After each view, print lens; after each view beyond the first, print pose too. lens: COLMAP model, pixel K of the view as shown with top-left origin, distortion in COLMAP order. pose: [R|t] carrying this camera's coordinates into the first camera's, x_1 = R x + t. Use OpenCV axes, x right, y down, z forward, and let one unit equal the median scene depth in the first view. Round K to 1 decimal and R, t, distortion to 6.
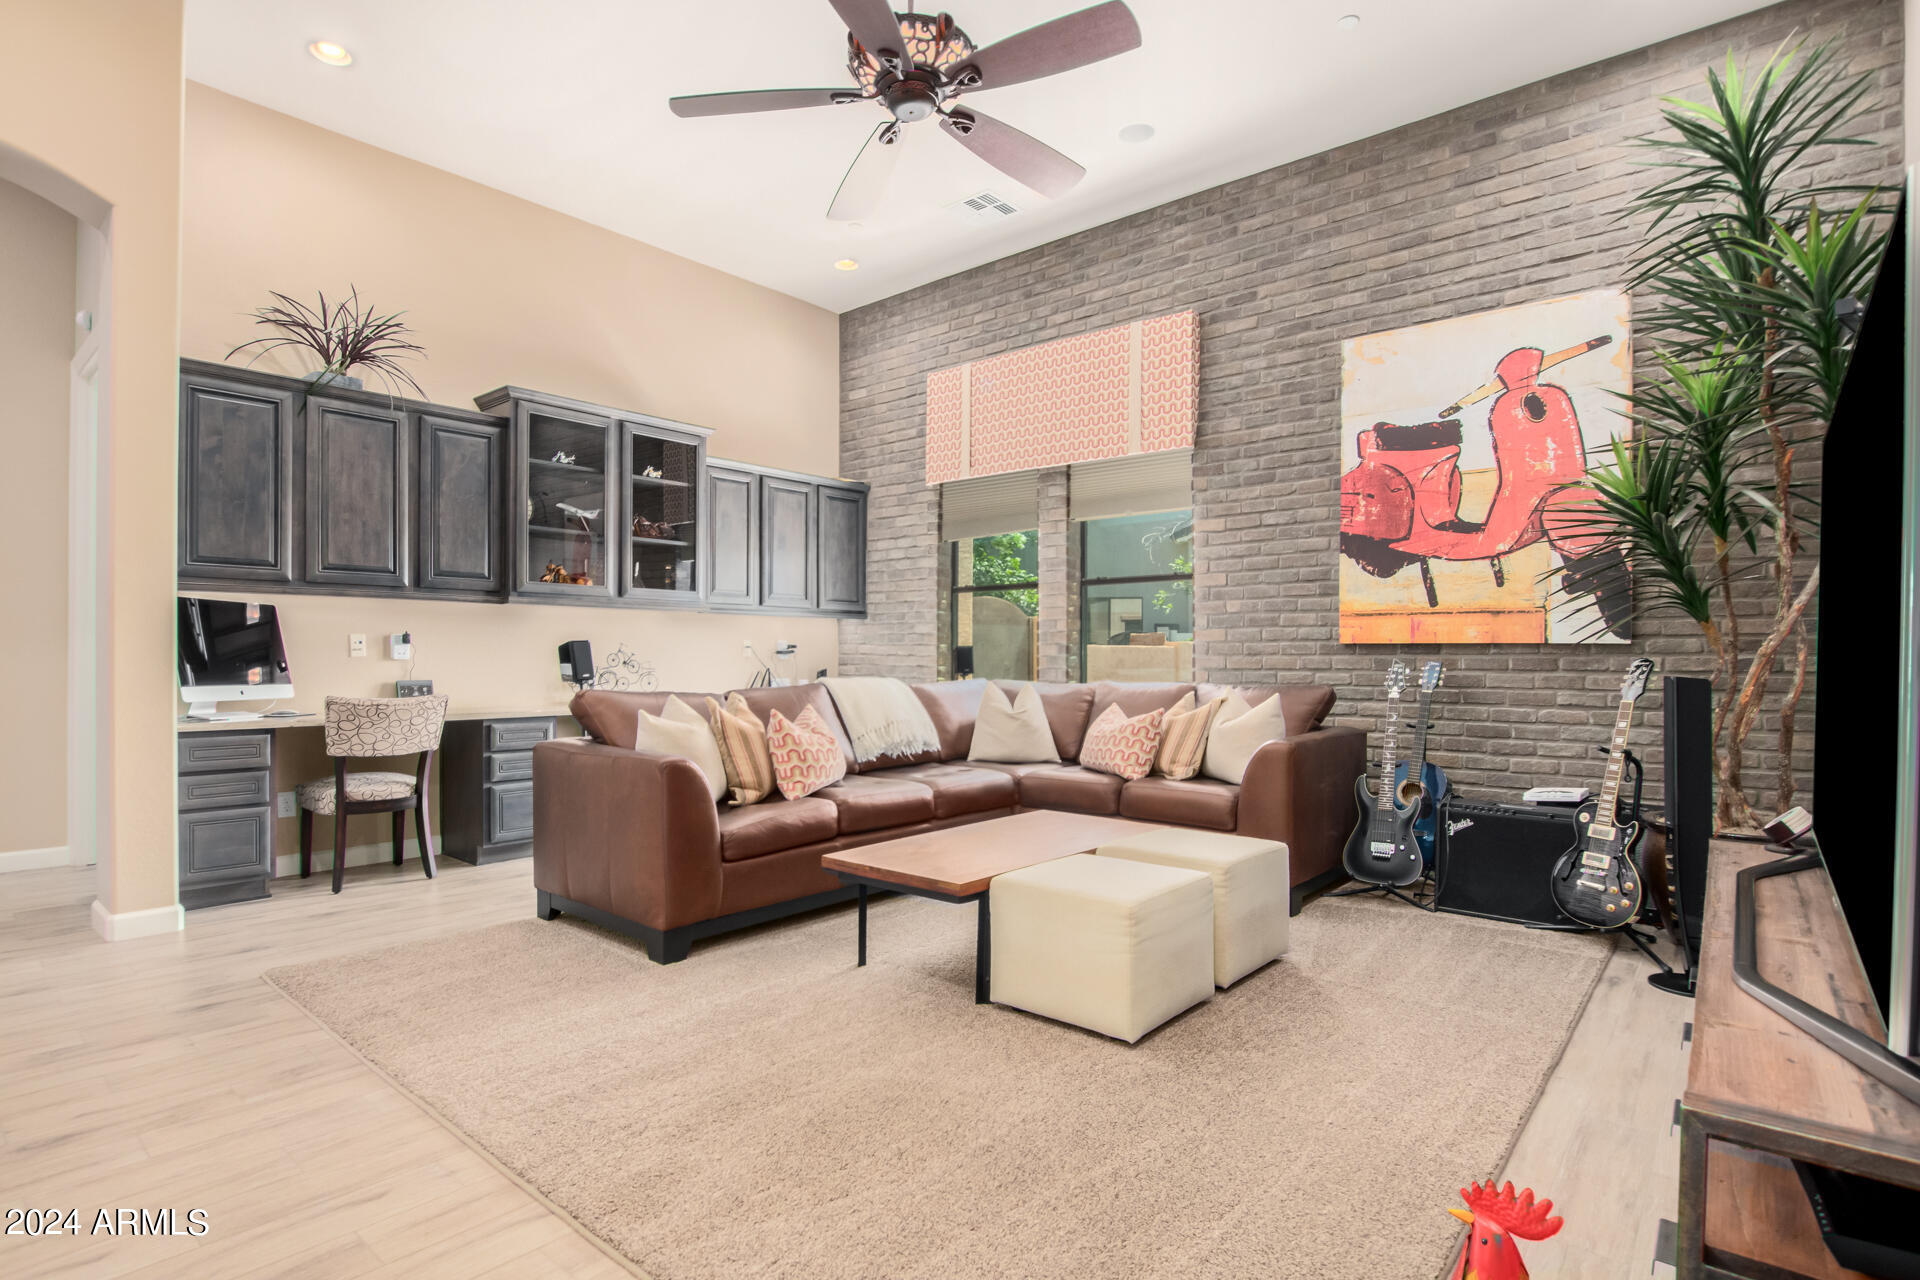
lens RADIAL K [[944.1, 0, 965.5], [0, 944.1, 660.0], [0, 0, 1]] dist [-0.019515, 0.000982]
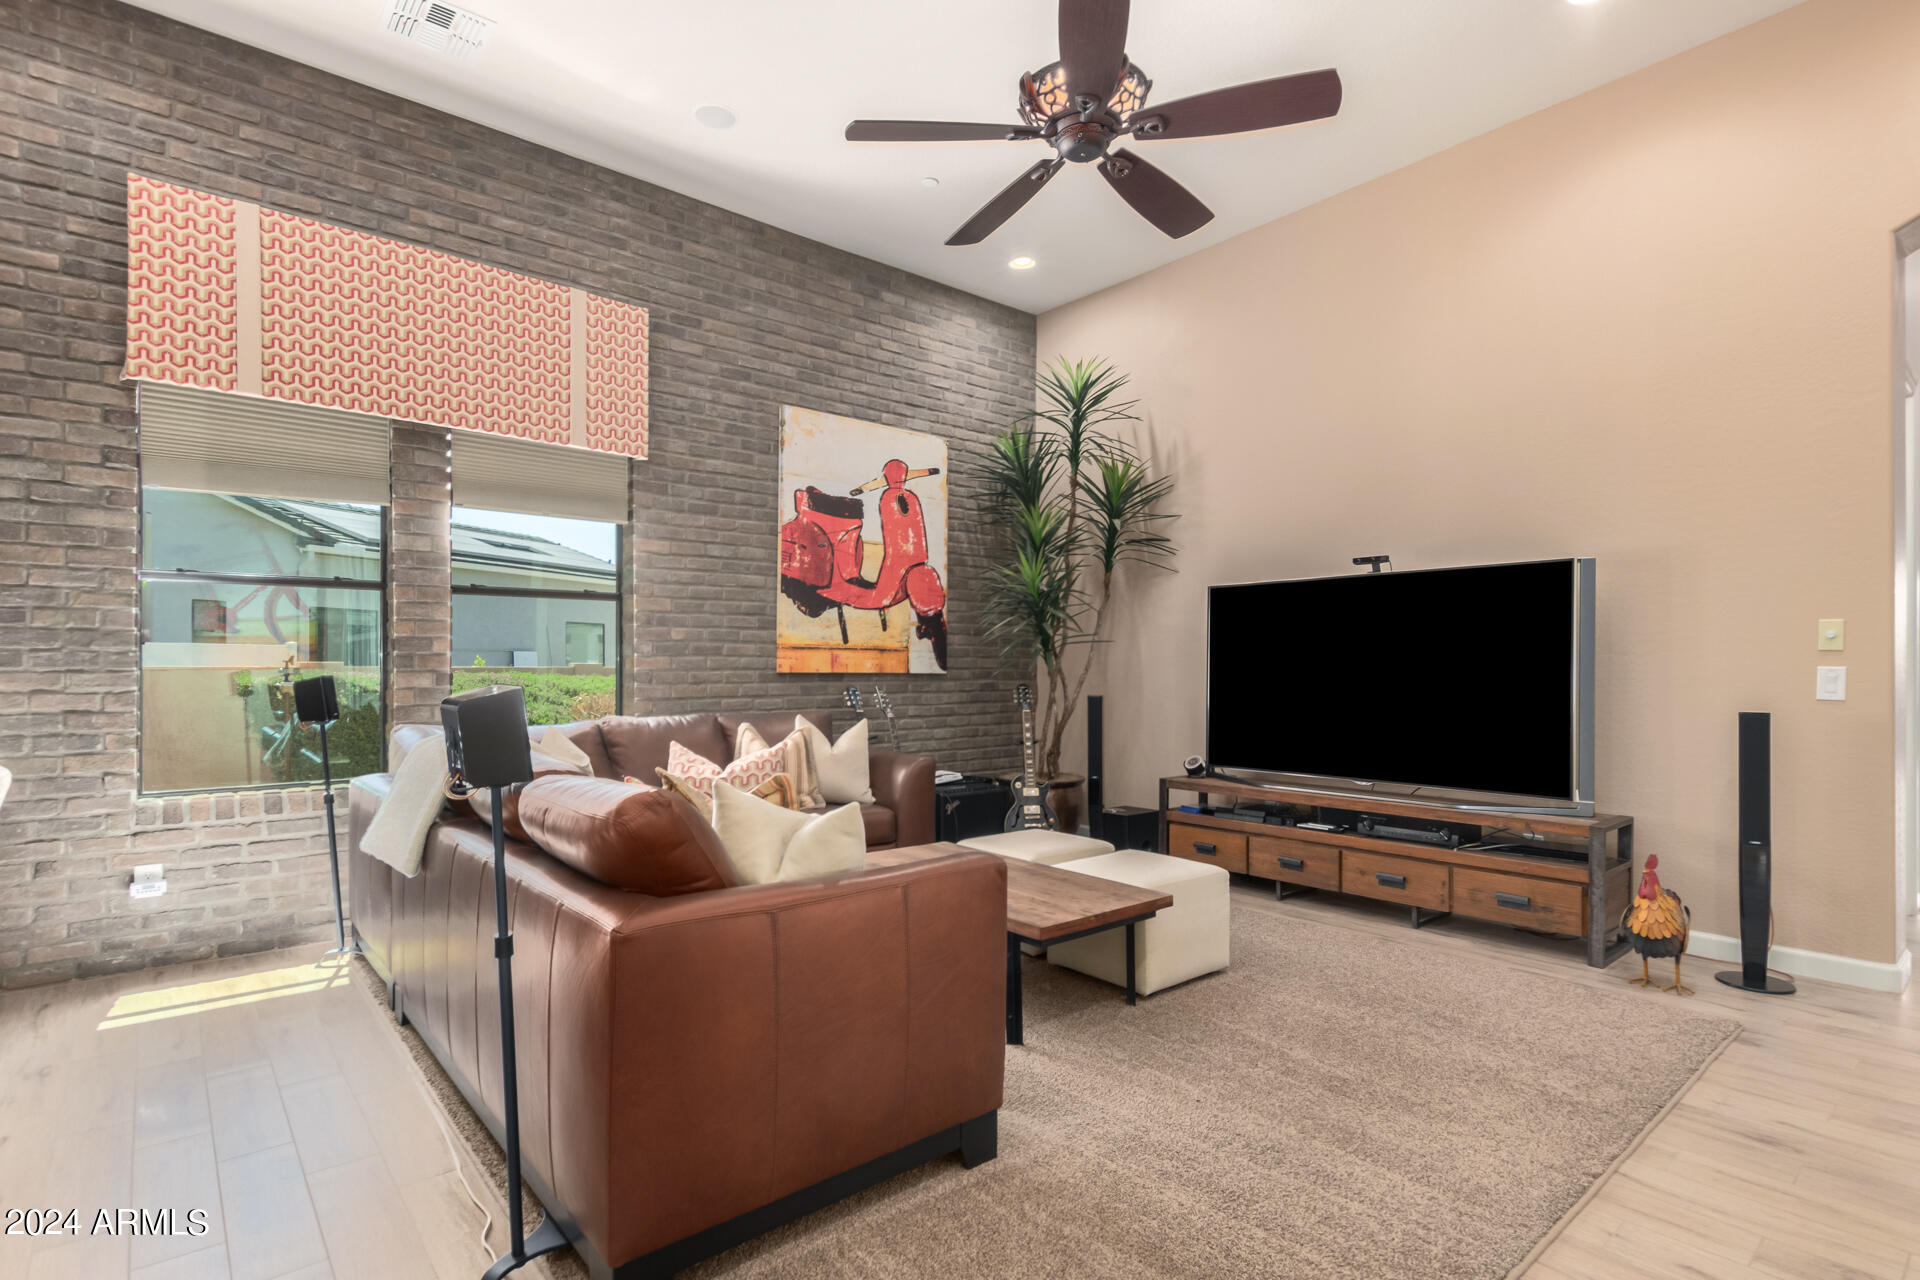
lens RADIAL K [[944.1, 0, 965.5], [0, 944.1, 660.0], [0, 0, 1]] dist [-0.019515, 0.000982]
pose [[0.157622, -0.006695, 0.987477, -0.699250], [-0.007072, 0.999944, 0.007909, -0.043996], [-0.987474, -0.008230, 0.157565, 0.613863]]
